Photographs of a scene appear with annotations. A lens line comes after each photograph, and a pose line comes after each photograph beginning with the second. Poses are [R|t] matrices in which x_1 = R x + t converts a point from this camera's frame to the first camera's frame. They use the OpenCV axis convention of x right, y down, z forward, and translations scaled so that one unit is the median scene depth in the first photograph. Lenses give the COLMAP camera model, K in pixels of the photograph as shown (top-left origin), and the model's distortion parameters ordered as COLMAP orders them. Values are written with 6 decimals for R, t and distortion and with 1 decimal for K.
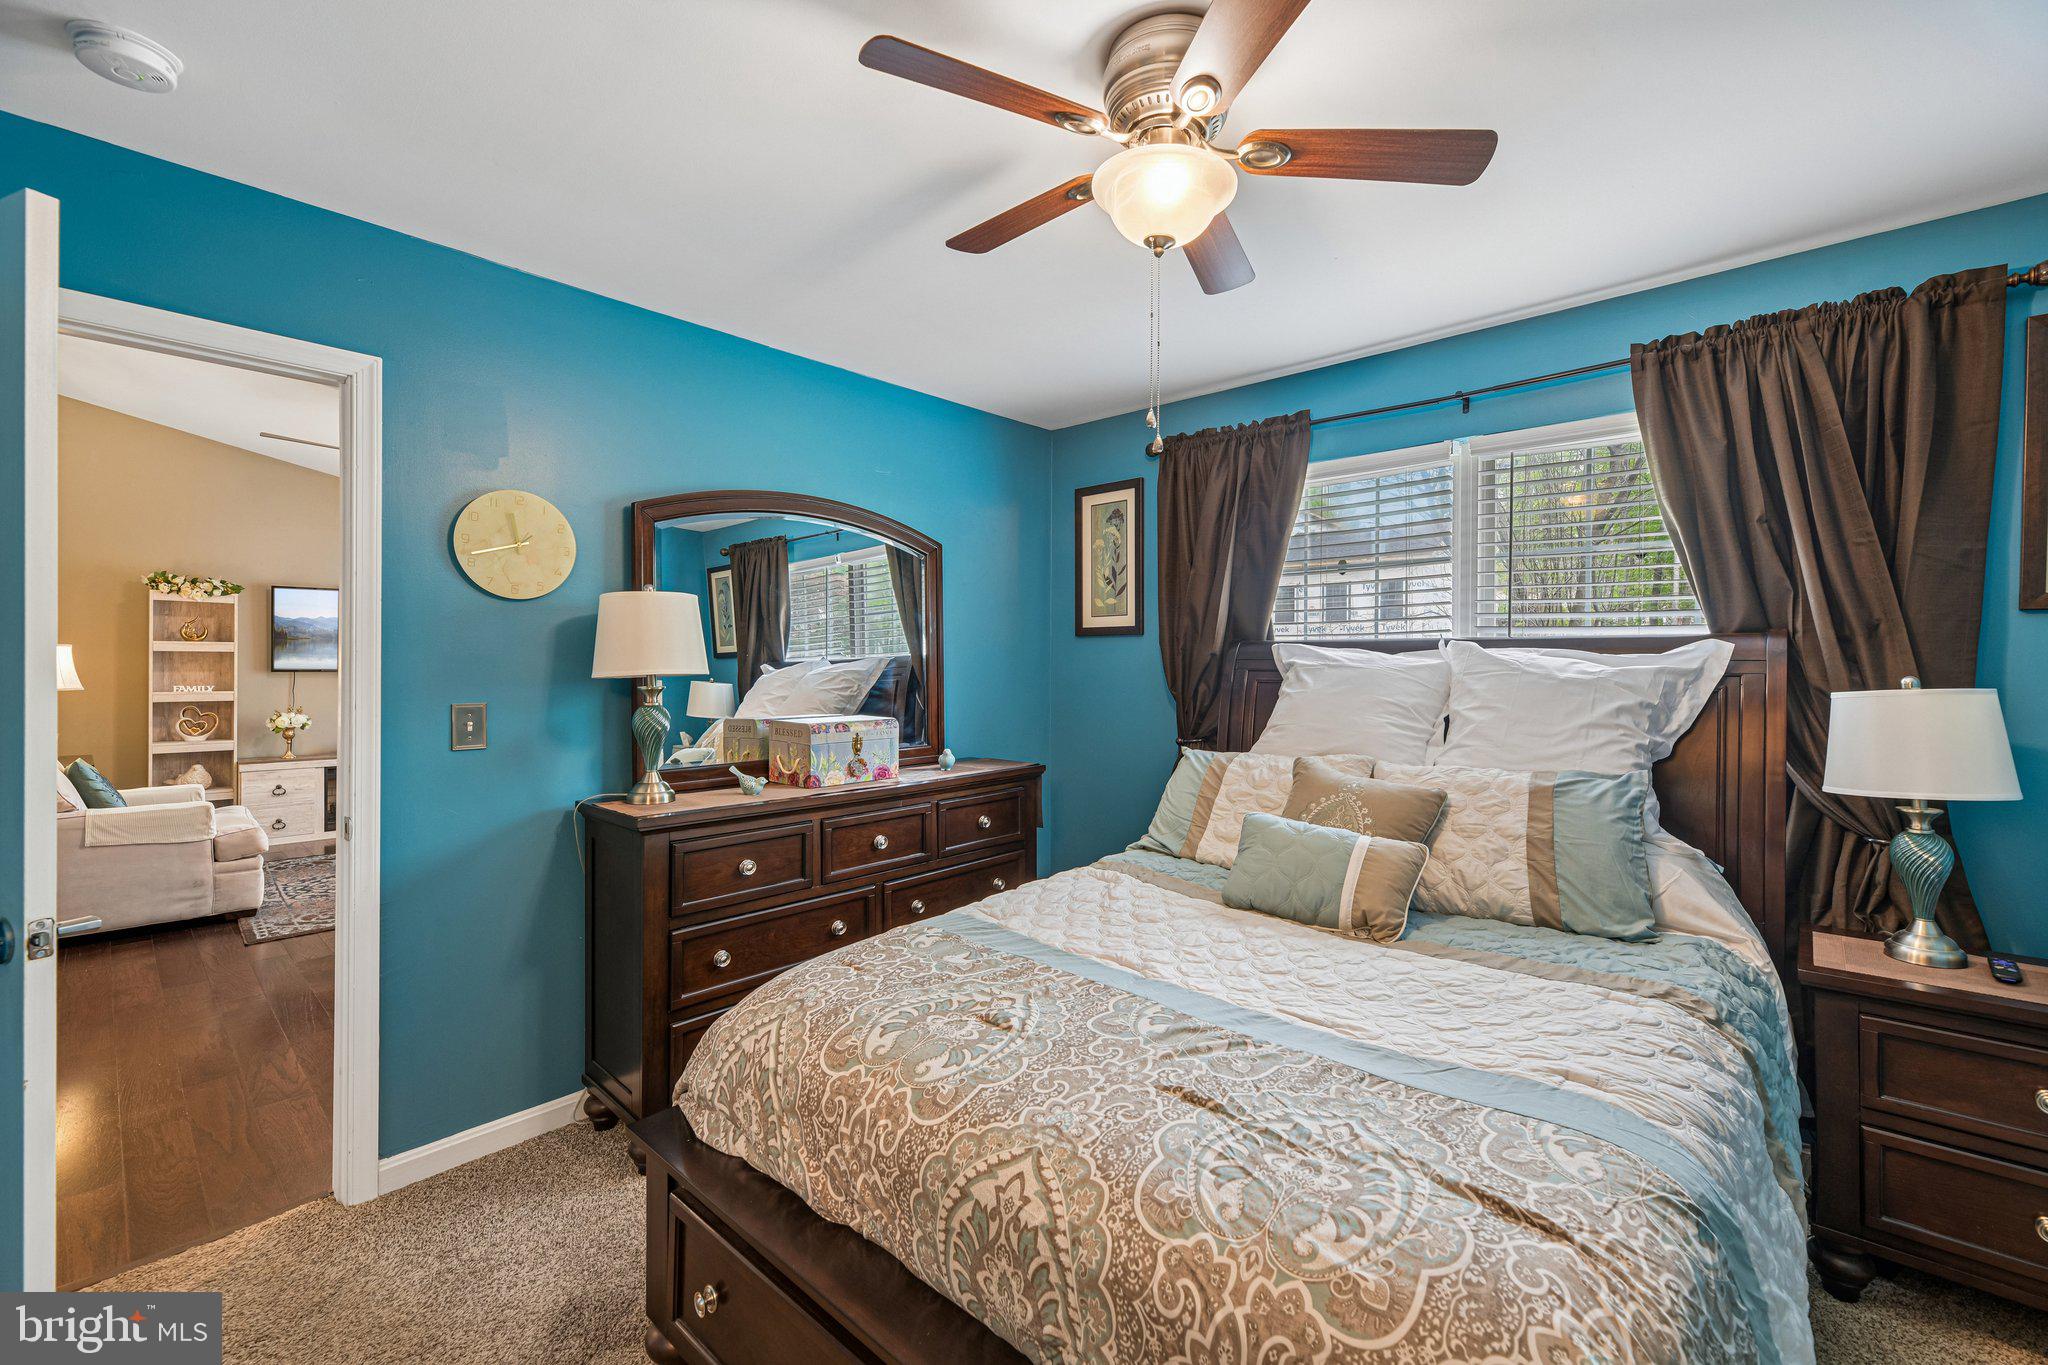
lens RADIAL K [[854.8, 0, 1028.7], [0, 854.8, 670.7], [0, 0, 1]] dist [0.003470, 0.000252]
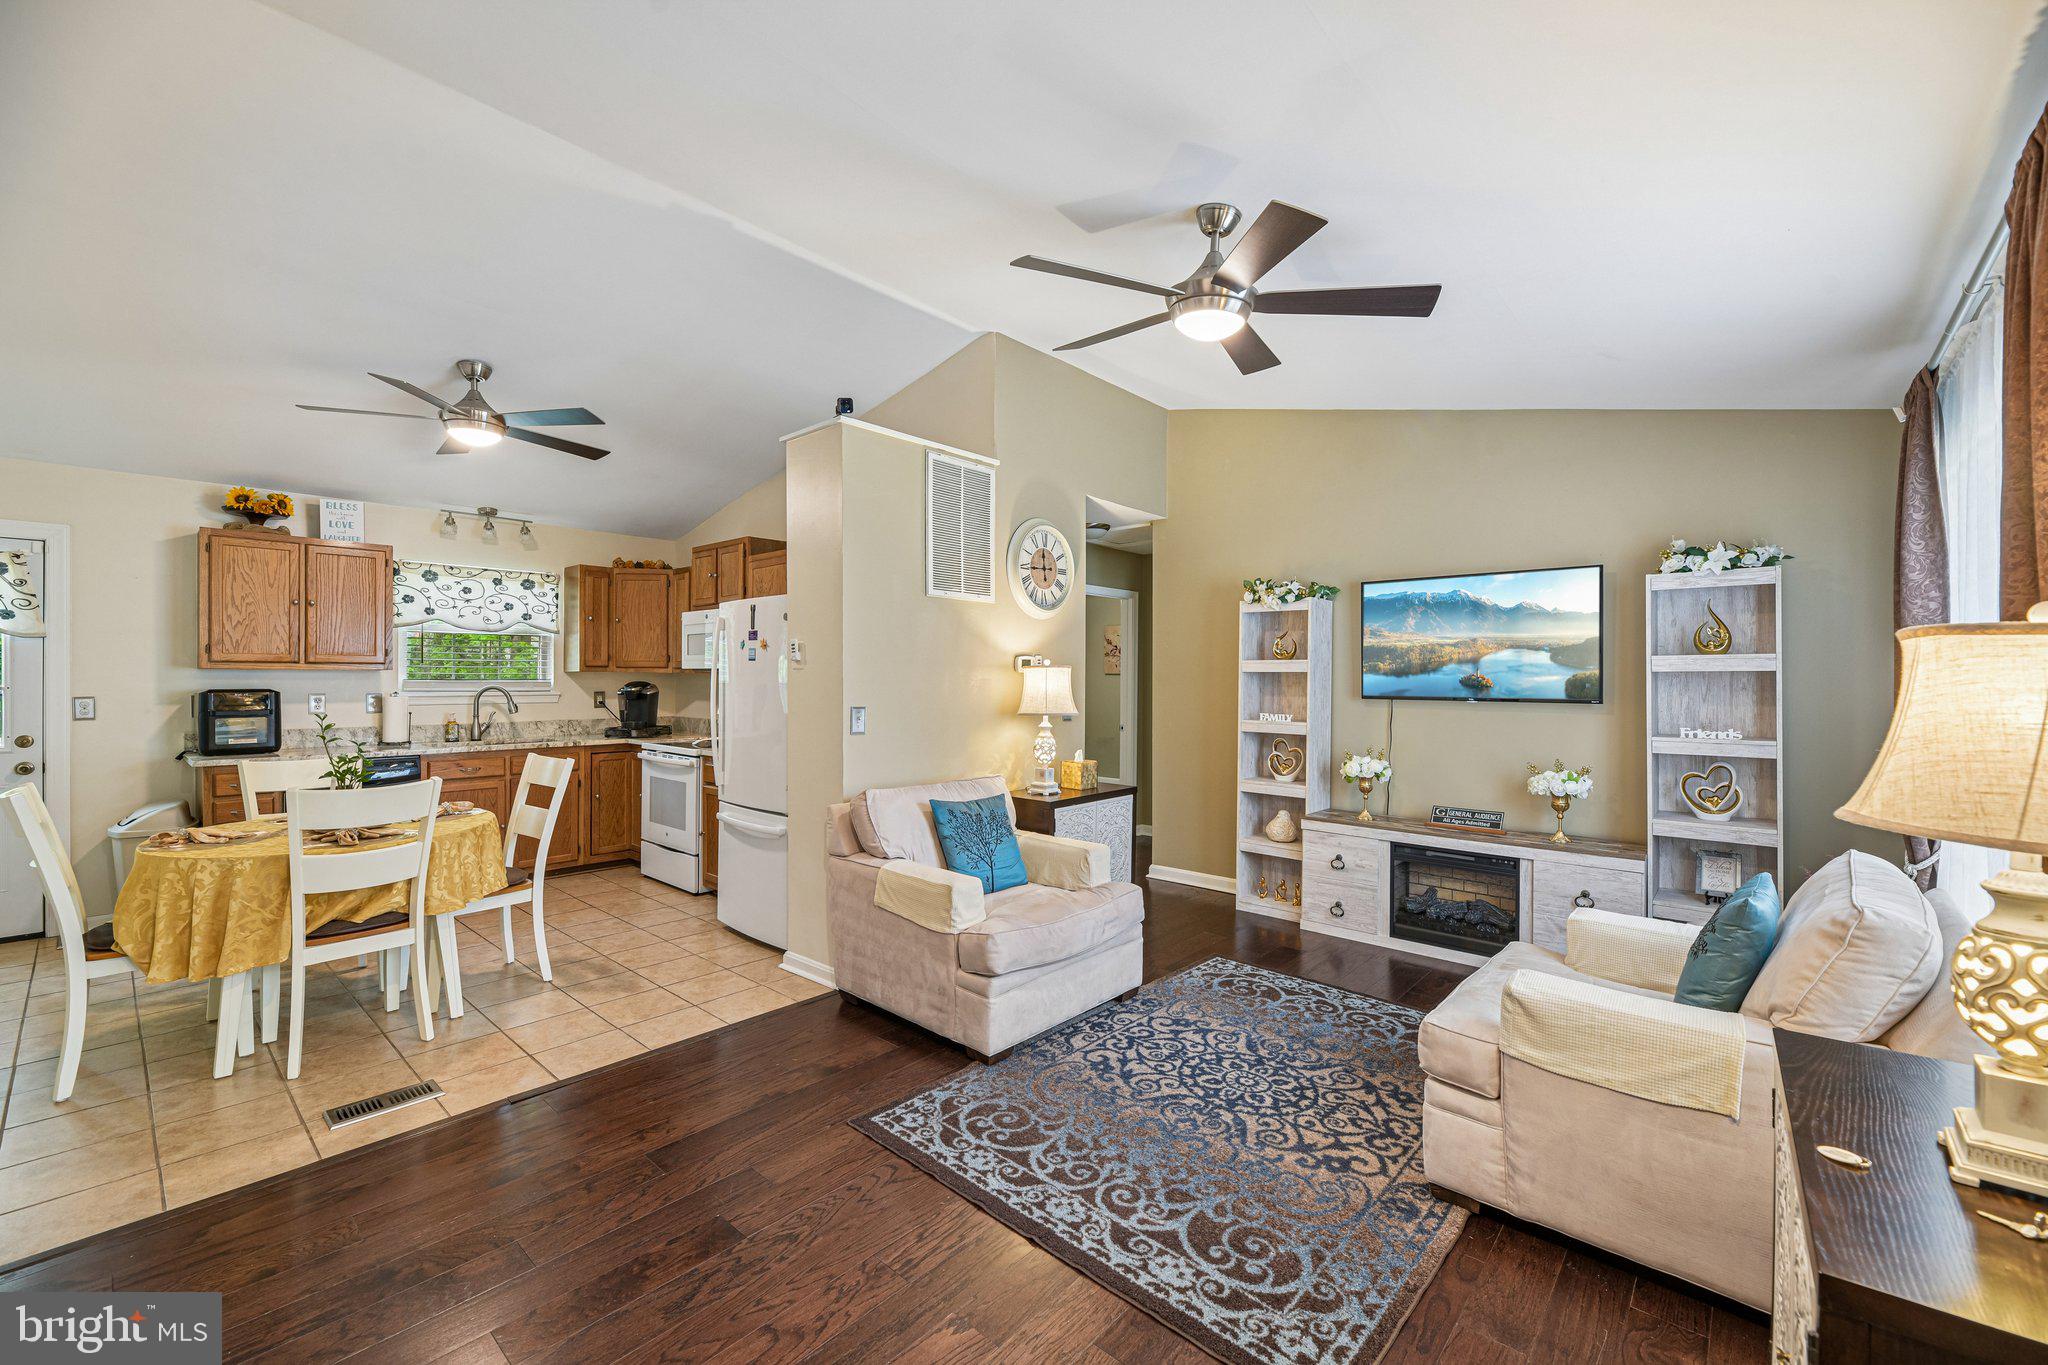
lens RADIAL K [[821.3, 0, 1033.3], [0, 821.3, 694.0], [0, 0, 1]] dist [-0.002265, -0.000417]
pose [[0.017615, 0.016025, -0.999716, -0.451492], [-0.010538, 0.999819, 0.015841, -0.027444], [0.999789, 0.010256, 0.017781, 1.758374]]
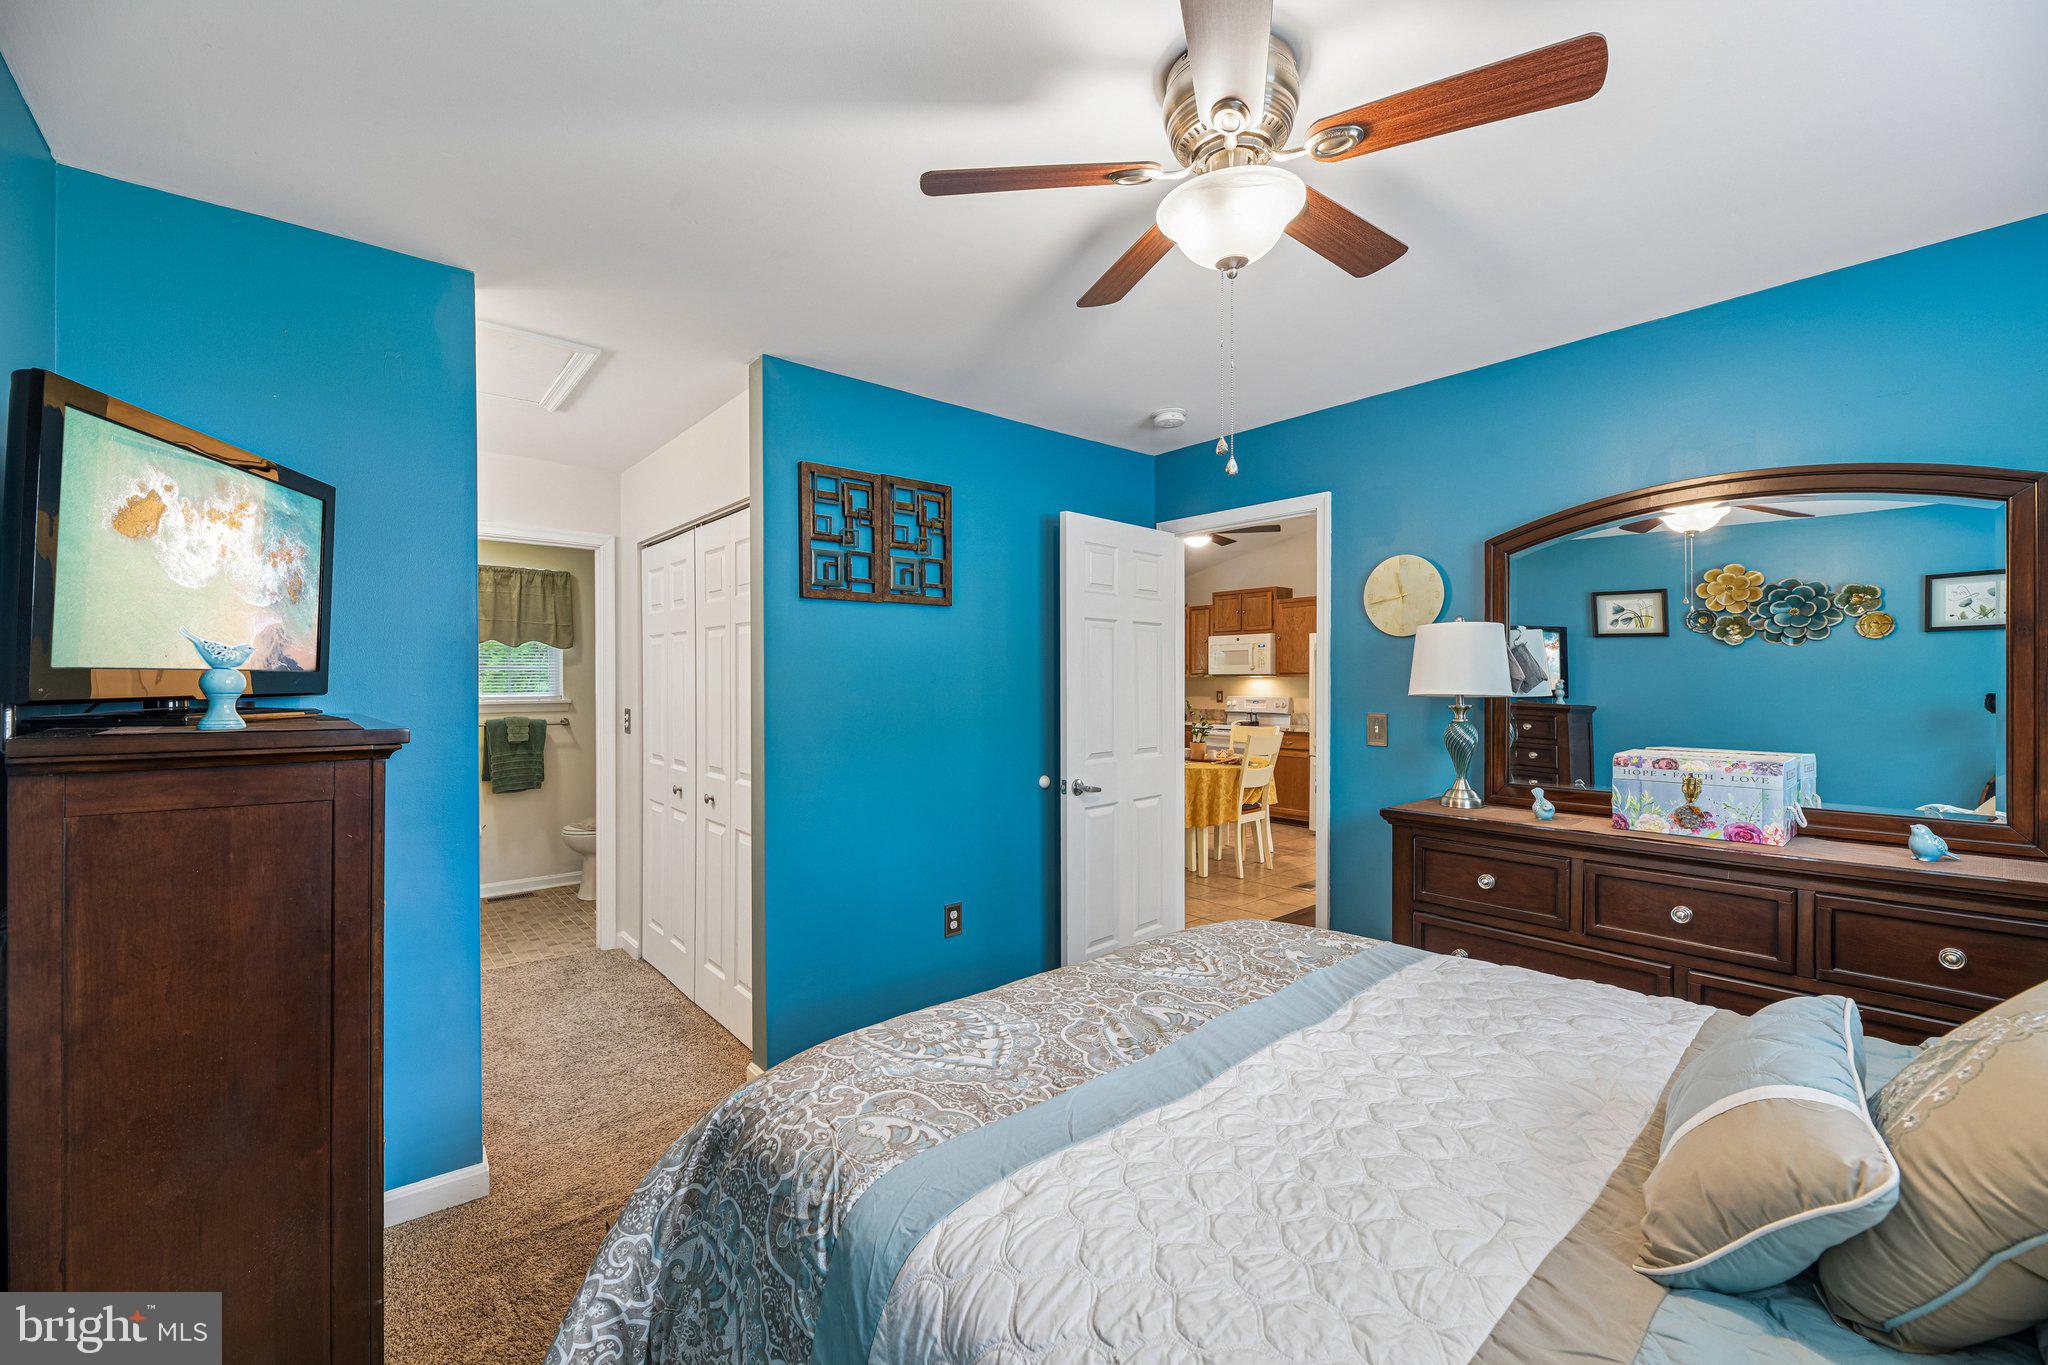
lens RADIAL K [[821.3, 0, 1027.4], [0, 821.3, 682.1], [0, 0, 1]] dist [-0.002265, -0.000417]
pose [[-0.118964, -0.003430, -0.992893, 0.667588], [-0.006128, 0.999978, -0.002720, -0.005939], [0.992880, 0.005761, -0.118982, 0.517686]]
